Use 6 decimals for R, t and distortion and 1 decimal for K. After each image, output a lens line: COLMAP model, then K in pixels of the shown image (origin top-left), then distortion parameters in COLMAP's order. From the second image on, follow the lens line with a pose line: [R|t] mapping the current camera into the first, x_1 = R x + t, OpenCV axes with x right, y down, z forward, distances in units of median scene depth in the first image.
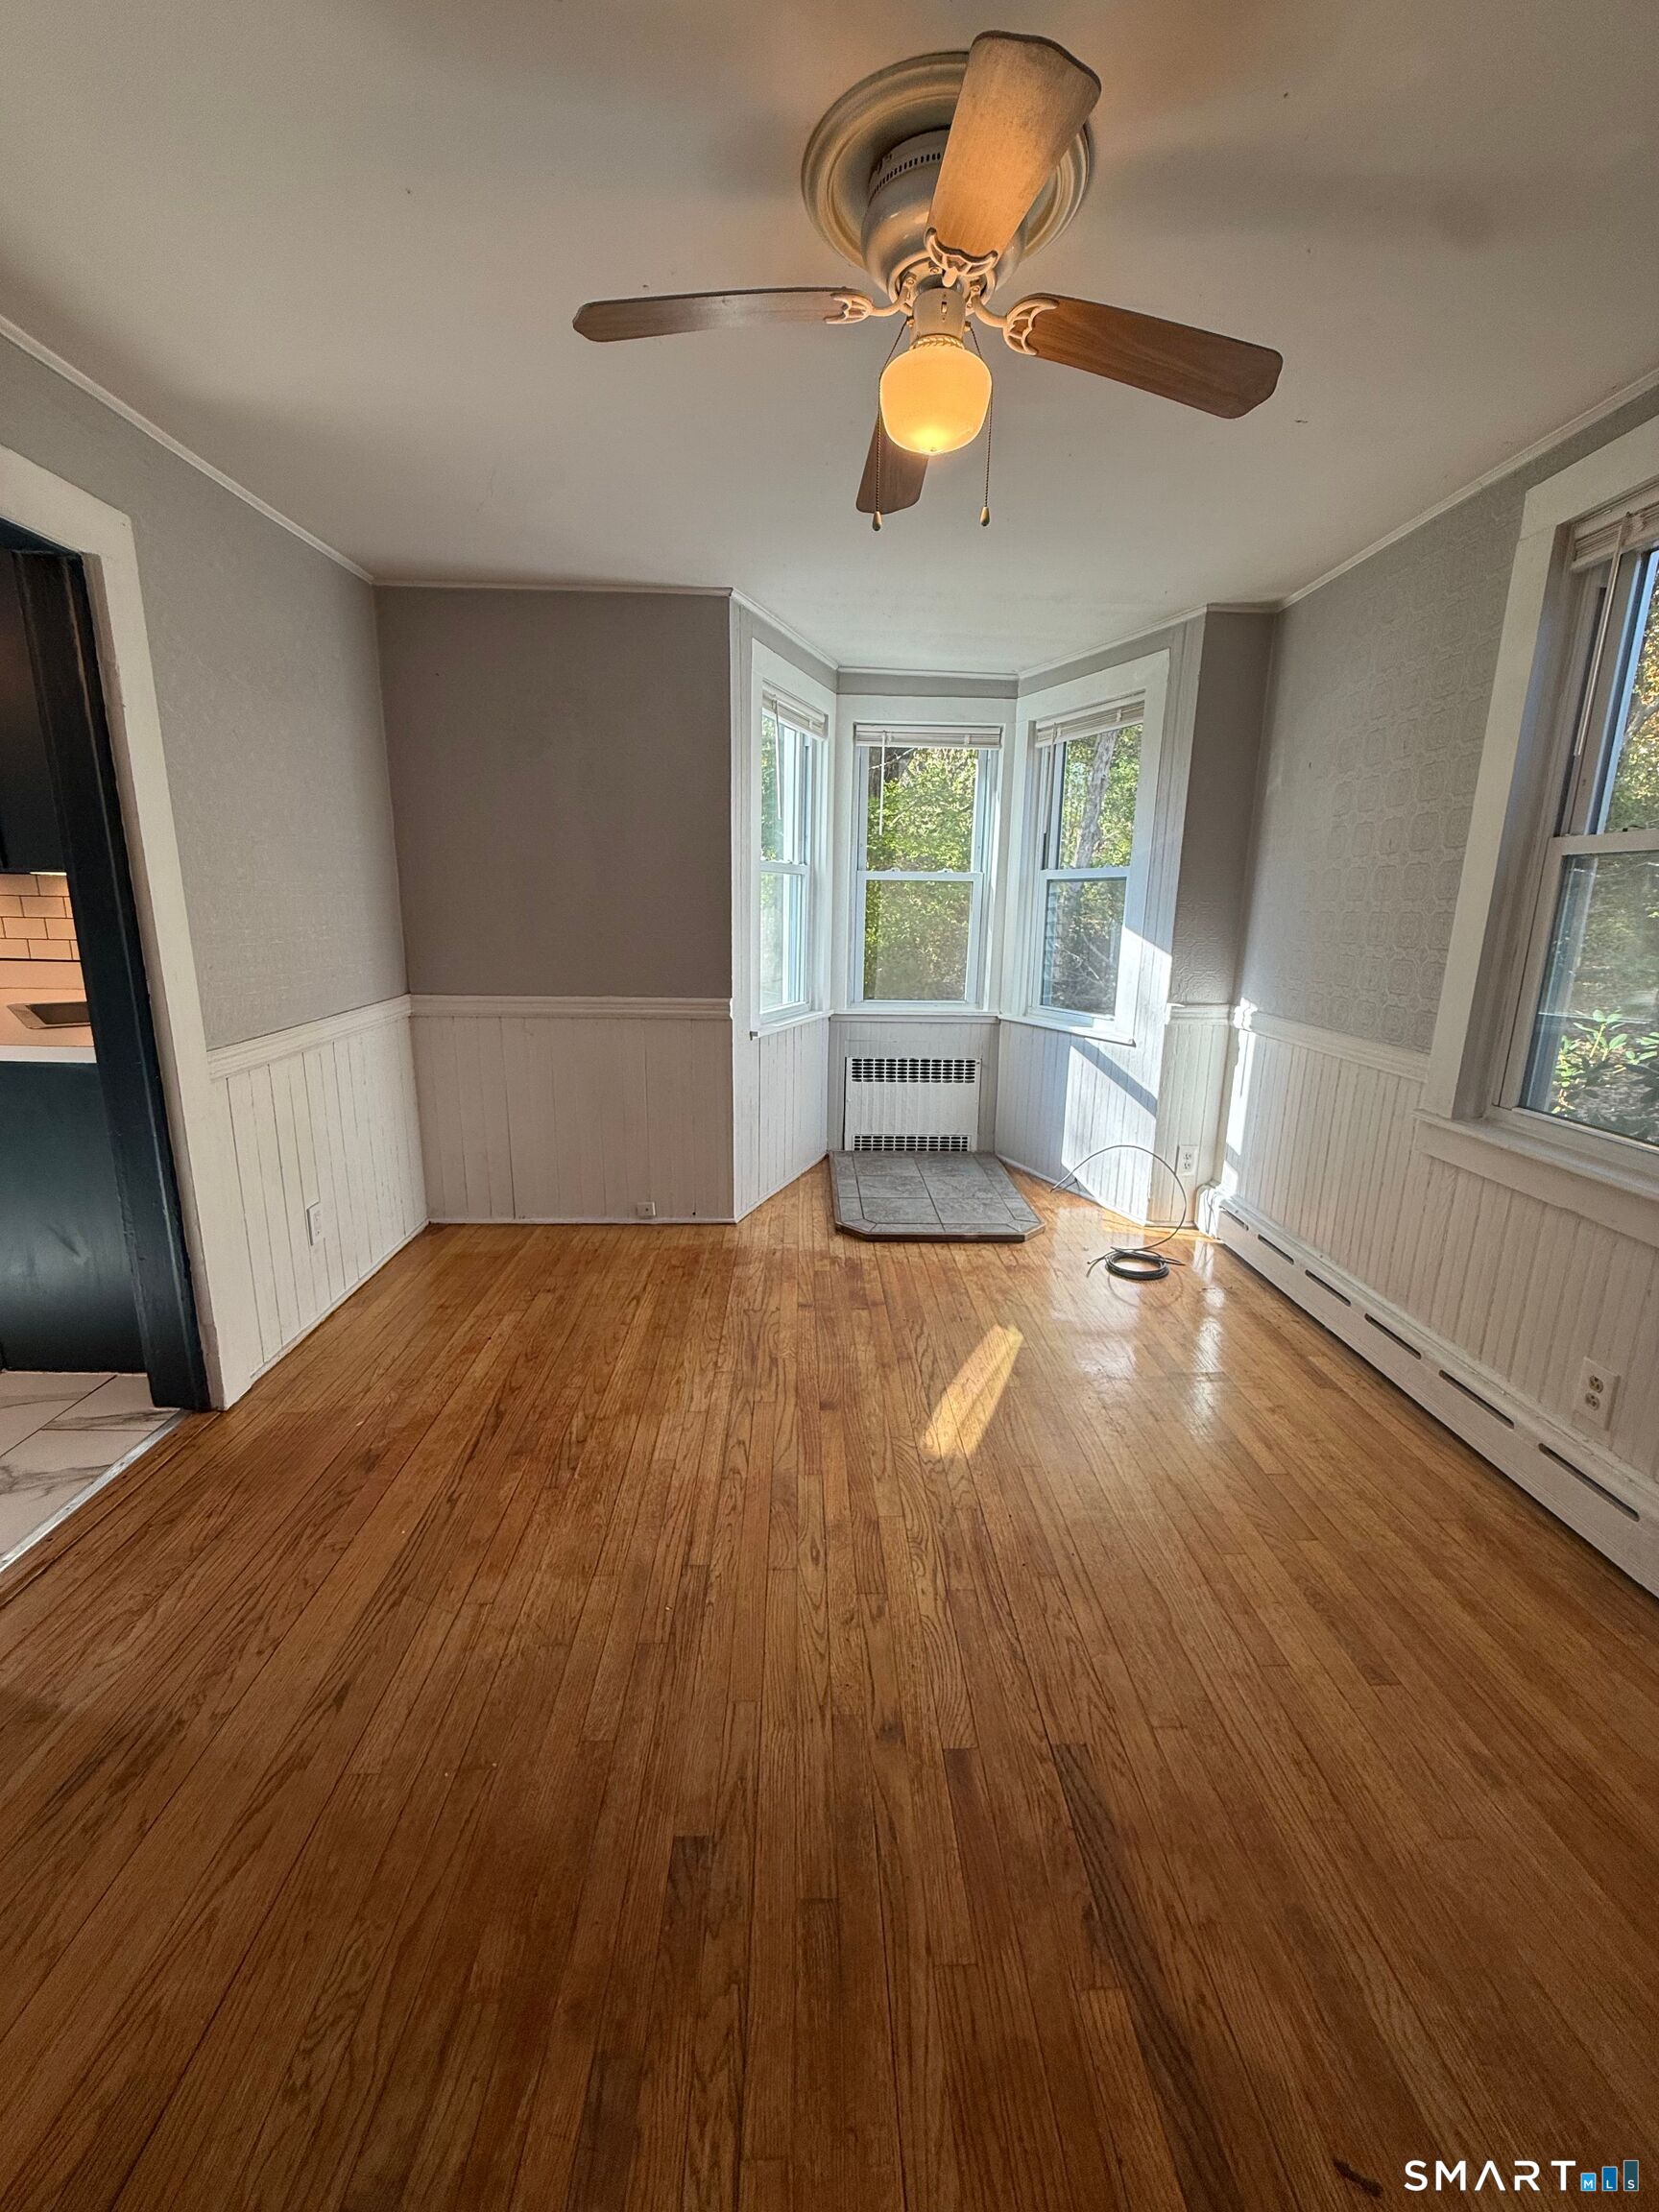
lens RADIAL K [[878.0, 0, 829.5], [0, 878.0, 1106.0], [0, 0, 1]] dist [-0.001959, 0.000463]
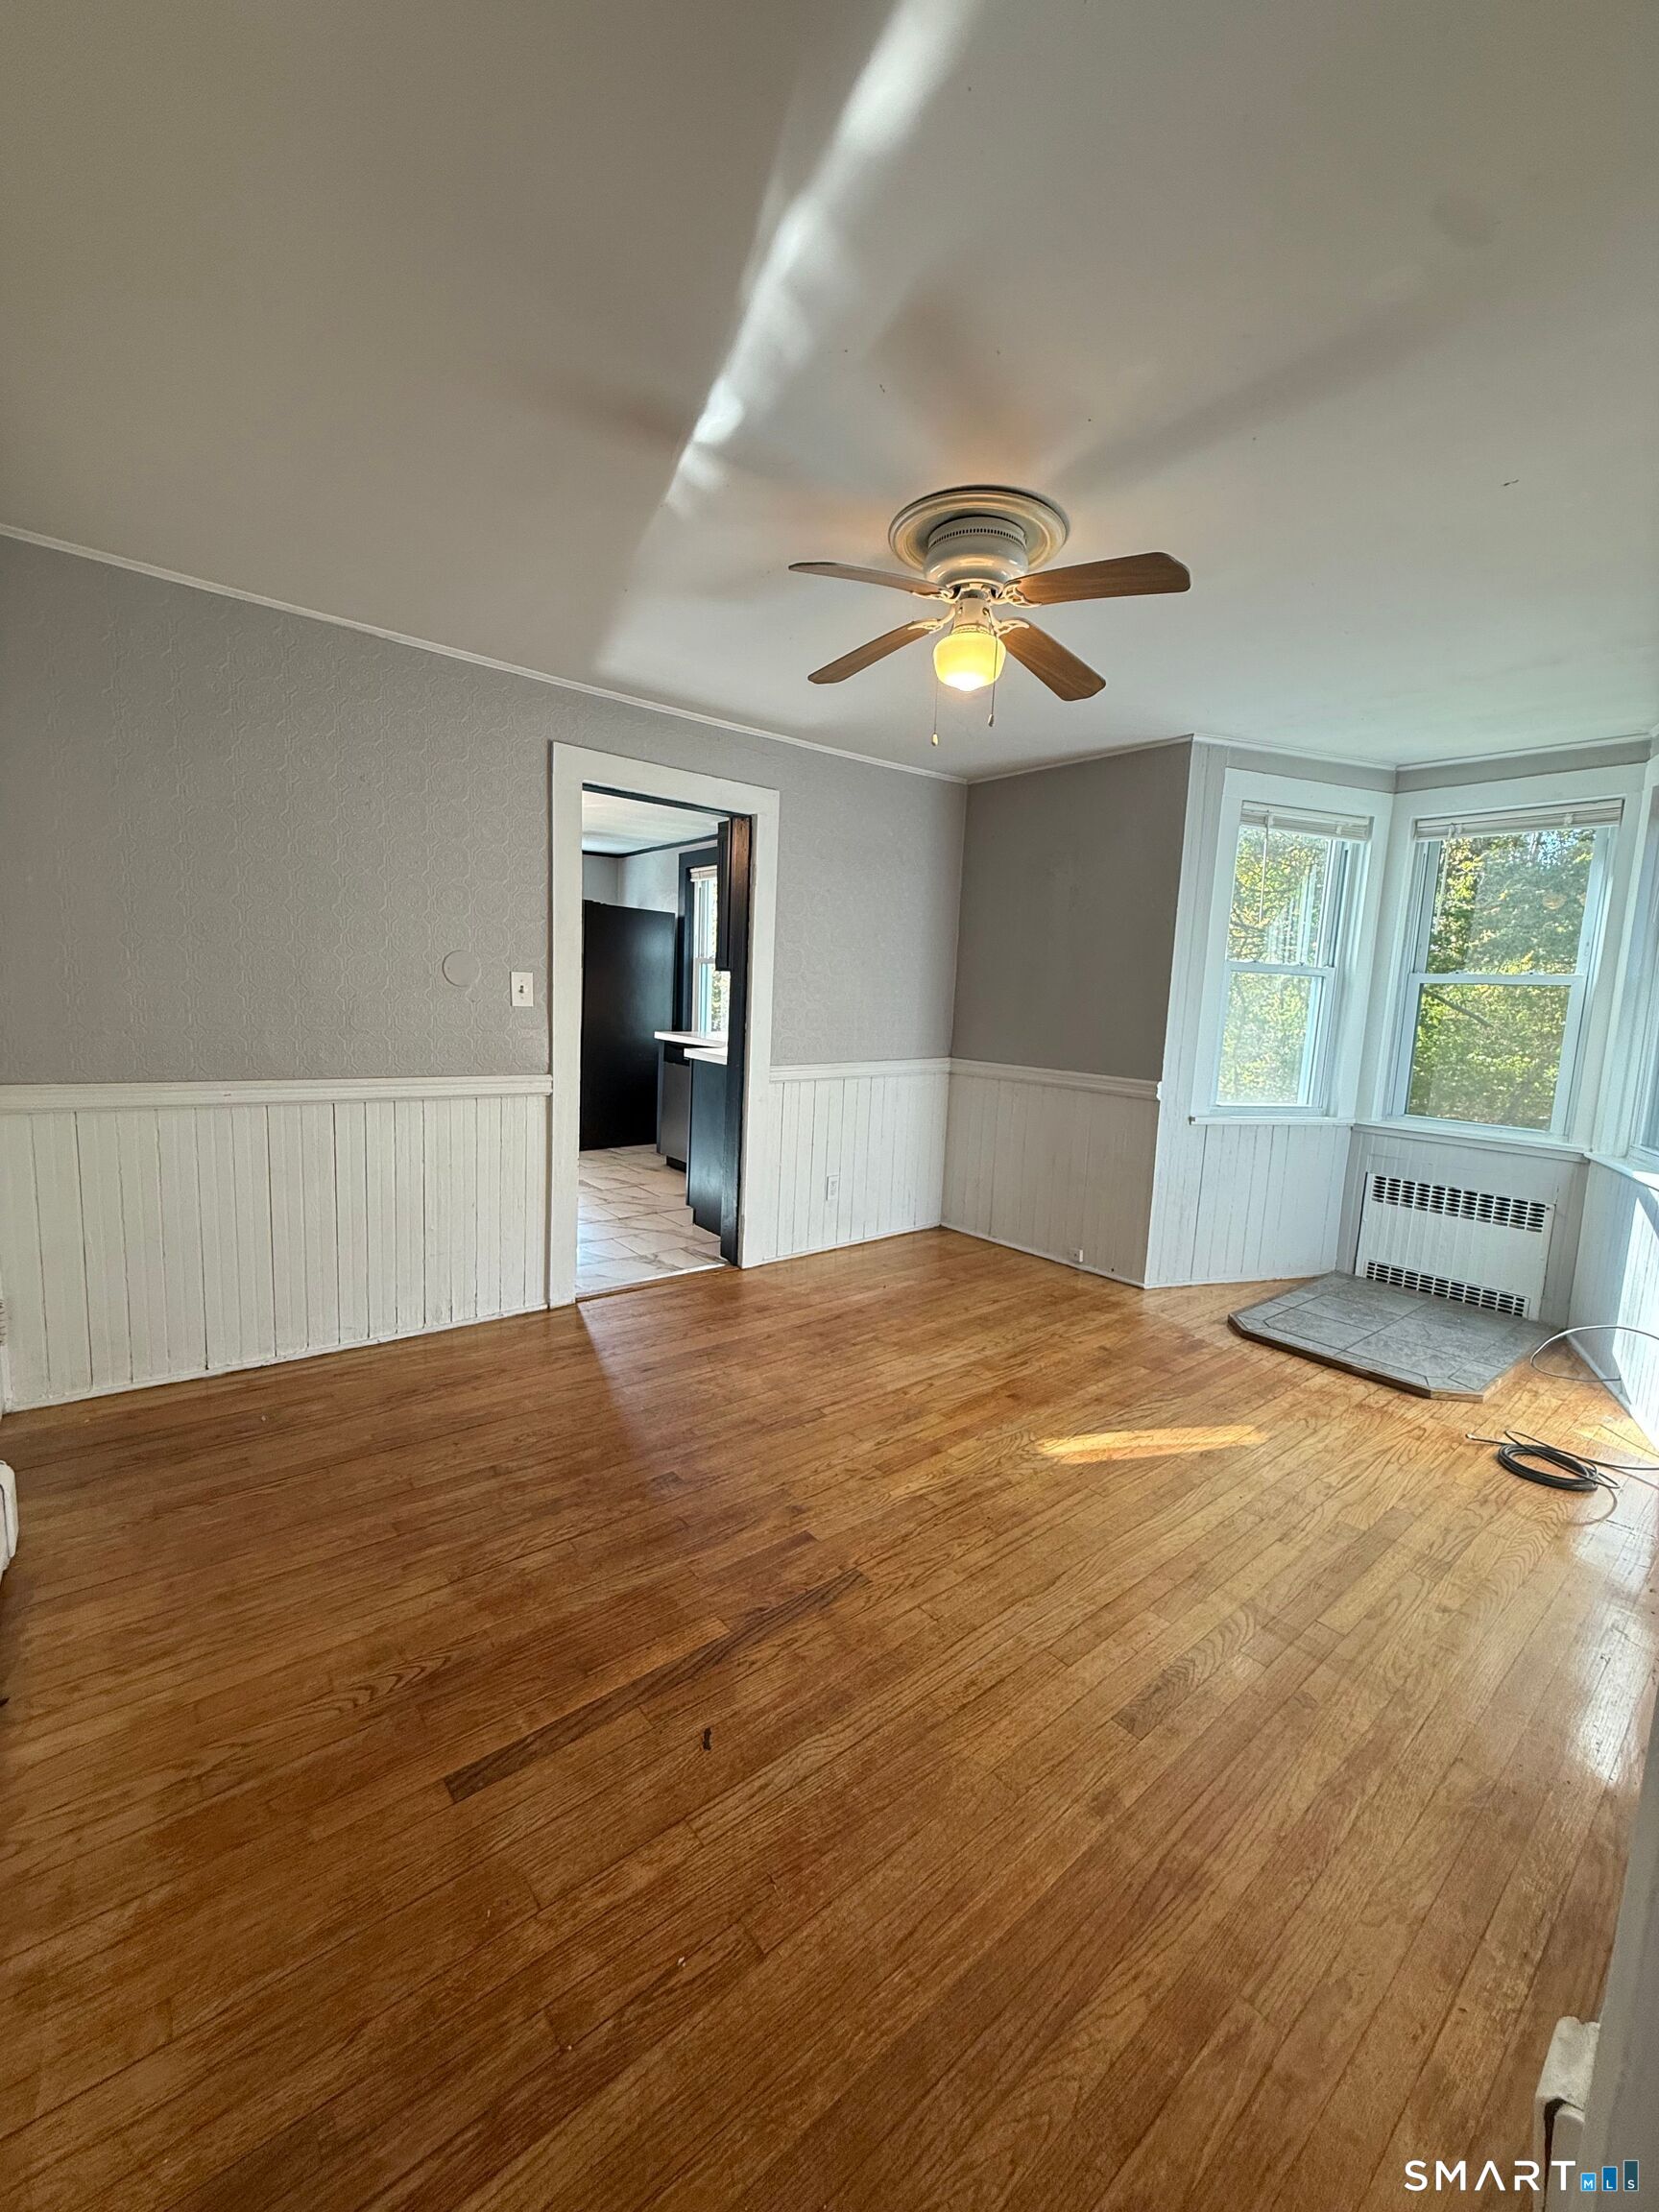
lens RADIAL K [[878.0, 0, 829.5], [0, 878.0, 1106.0], [0, 0, 1]] dist [-0.001959, 0.000463]
pose [[0.611832, 0.113160, -0.782851, 0.534421], [-0.213598, 0.976582, -0.025772, 0.027606], [0.761602, 0.182984, 0.621675, -0.008863]]
